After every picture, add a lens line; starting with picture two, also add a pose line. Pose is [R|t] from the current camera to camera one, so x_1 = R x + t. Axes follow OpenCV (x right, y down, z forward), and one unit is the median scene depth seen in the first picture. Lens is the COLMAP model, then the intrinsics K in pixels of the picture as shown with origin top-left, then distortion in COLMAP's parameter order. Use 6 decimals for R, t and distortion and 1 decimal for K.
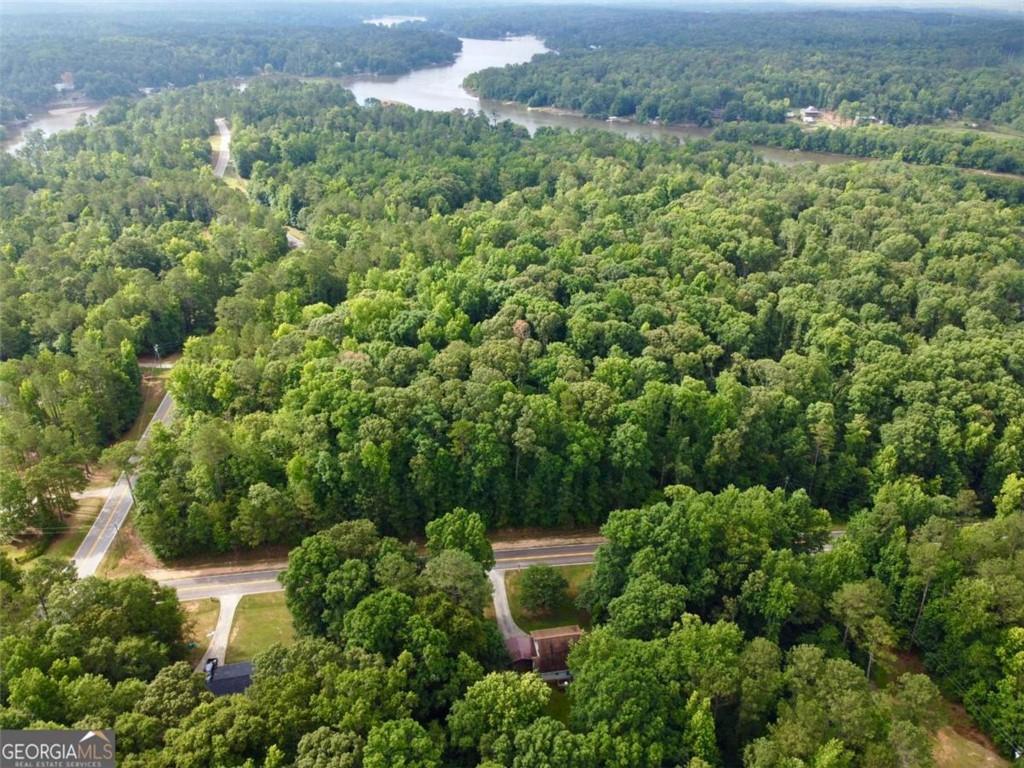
lens RADIAL K [[774.2, 0, 512.0], [0, 774.2, 384.0], [0, 0, 1]] dist [-0.004185, -0.001891]
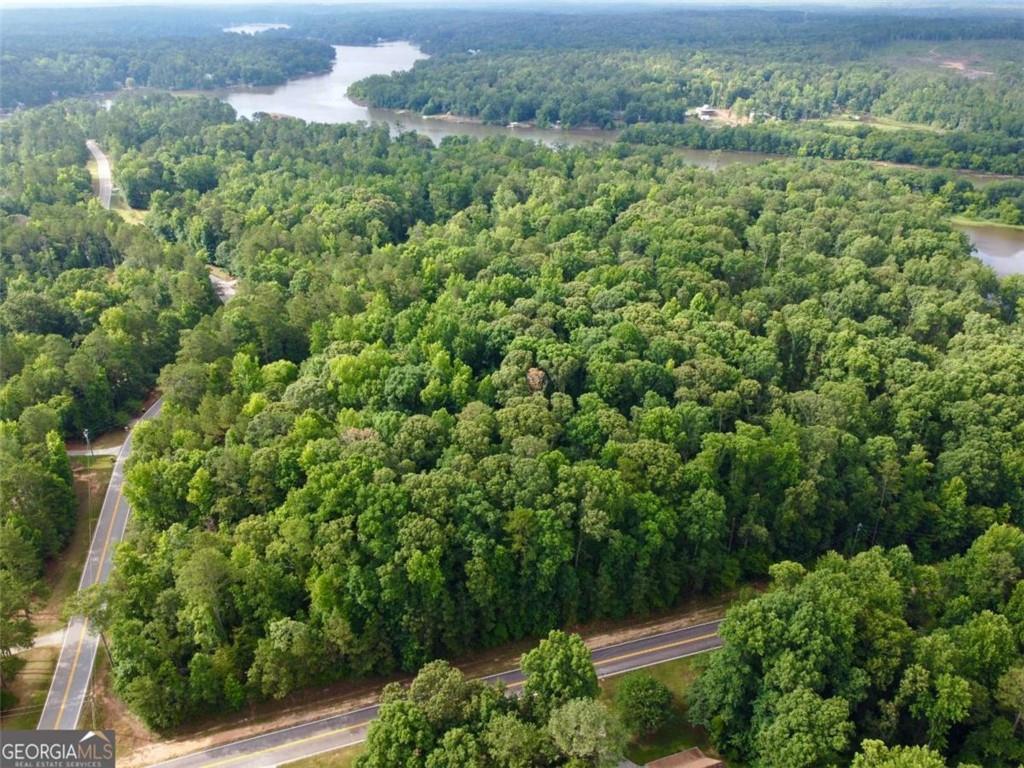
lens RADIAL K [[774.2, 0, 512.0], [0, 774.2, 384.0], [0, 0, 1]] dist [-0.004185, -0.001891]
pose [[0.986558, -0.083918, 0.140218, -0.123972], [0.084503, 0.996422, 0.001784, -0.061757], [-0.139866, 0.010089, 0.990119, 0.123155]]
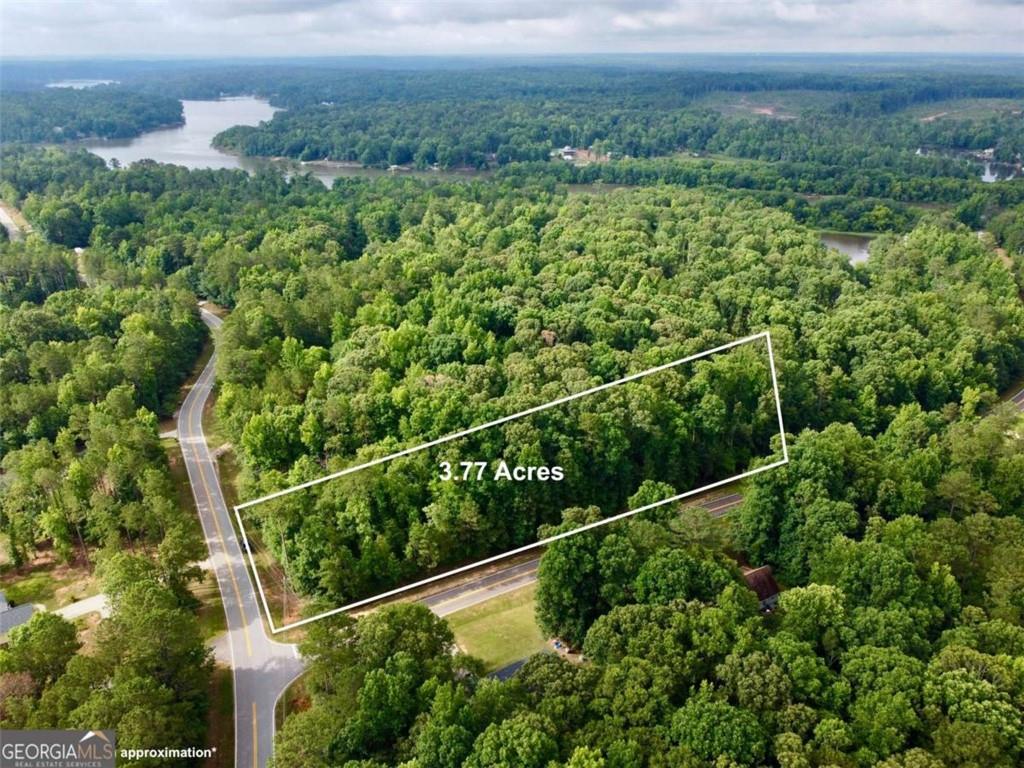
lens RADIAL K [[774.2, 0, 512.0], [0, 774.2, 384.0], [0, 0, 1]] dist [-0.004185, -0.001891]
pose [[0.932666, -0.148199, 0.328893, -0.357202], [0.169241, 0.984912, -0.036129, 0.019686], [-0.318577, 0.089358, 0.943676, 0.006524]]
